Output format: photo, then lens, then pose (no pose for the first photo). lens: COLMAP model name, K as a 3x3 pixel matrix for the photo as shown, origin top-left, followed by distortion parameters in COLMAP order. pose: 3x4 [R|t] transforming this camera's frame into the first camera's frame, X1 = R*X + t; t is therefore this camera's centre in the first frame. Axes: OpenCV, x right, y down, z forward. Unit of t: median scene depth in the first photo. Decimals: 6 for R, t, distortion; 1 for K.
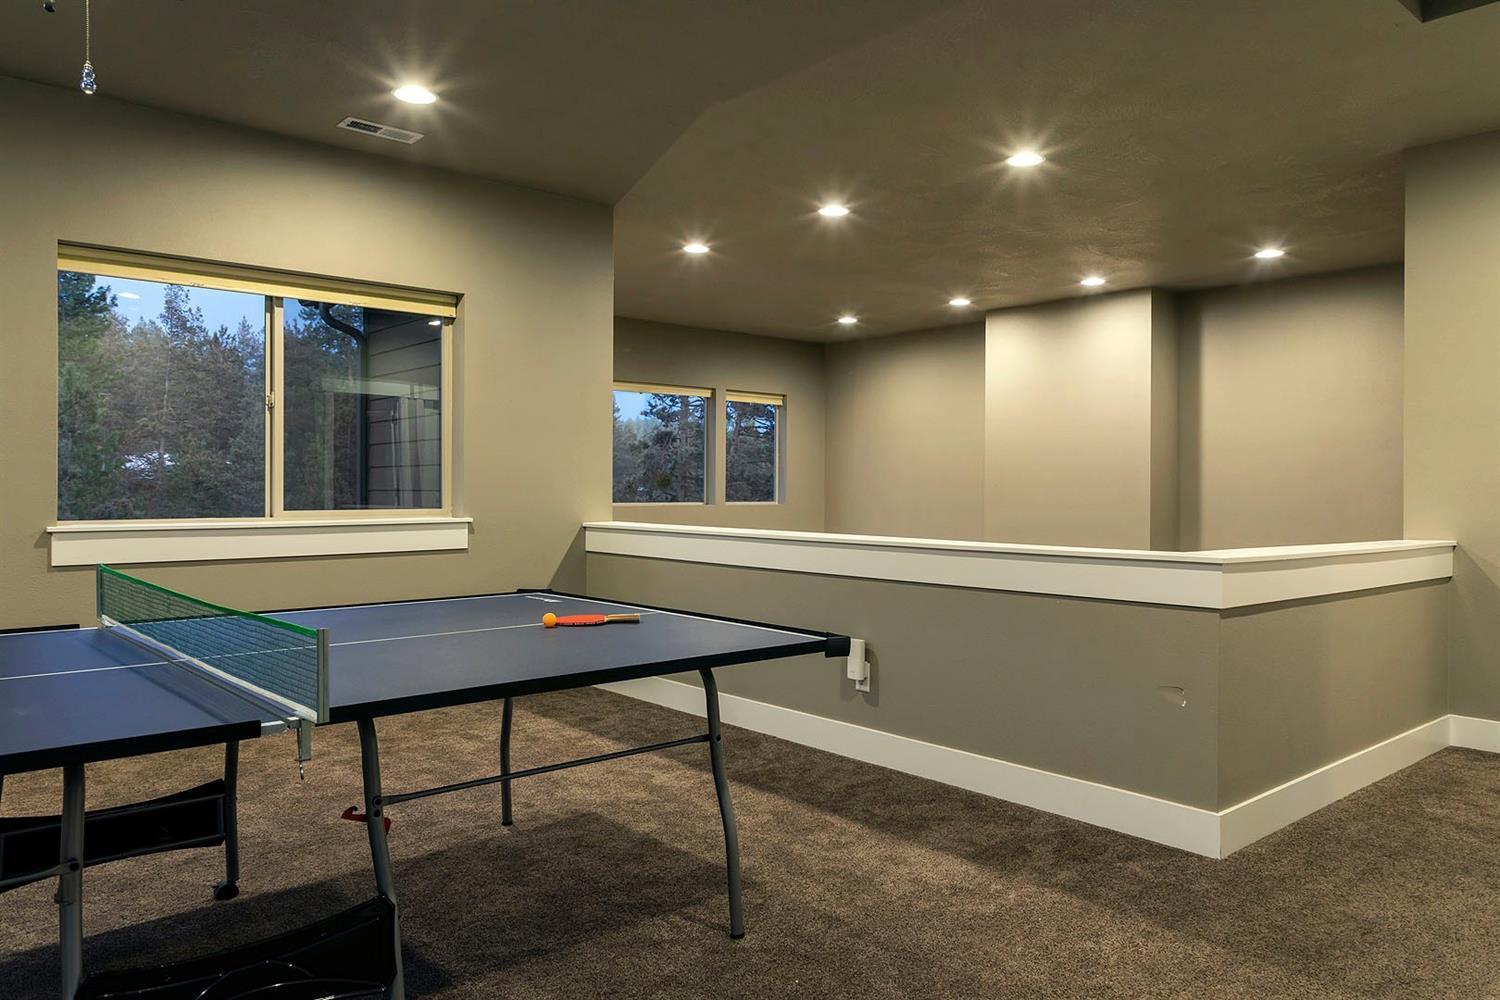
lens RADIAL K [[1022.8, 0, 755.8], [0, 1022.8, 489.0], [0, 0, 1]] dist [-0.001349, -0.003076]
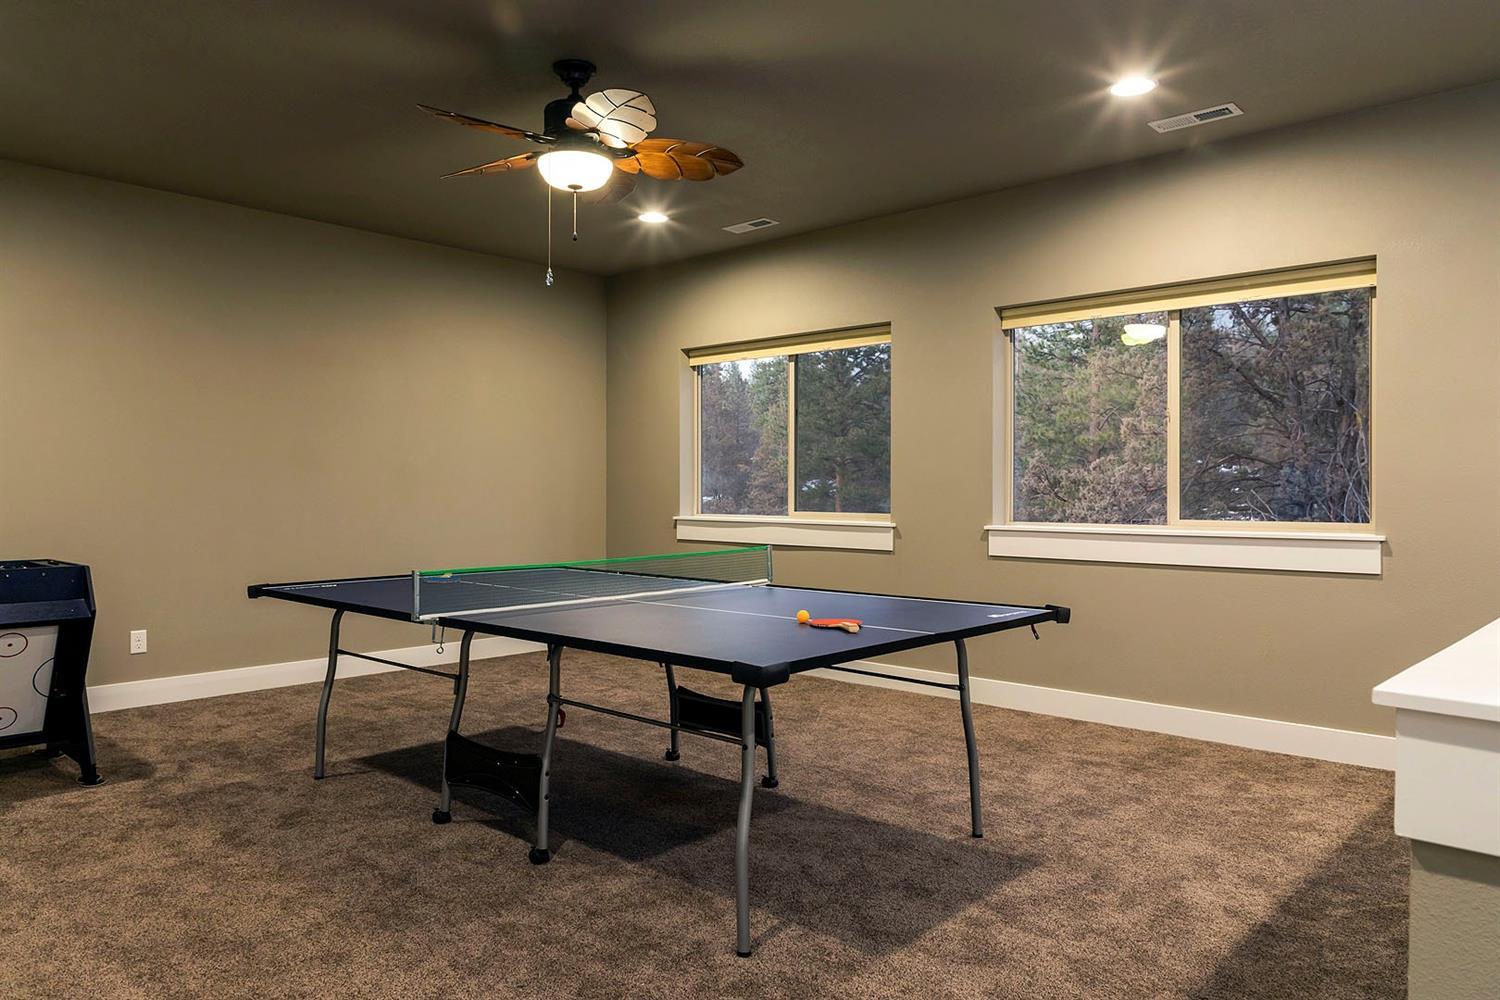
lens RADIAL K [[1022.8, 0, 755.8], [0, 1022.8, 489.0], [0, 0, 1]] dist [-0.001349, -0.003076]
pose [[0.089983, -0.006172, -0.995924, 0.733505], [-0.005159, 0.999964, -0.006663, 0.000038], [0.995930, 0.005737, 0.089948, 0.706629]]
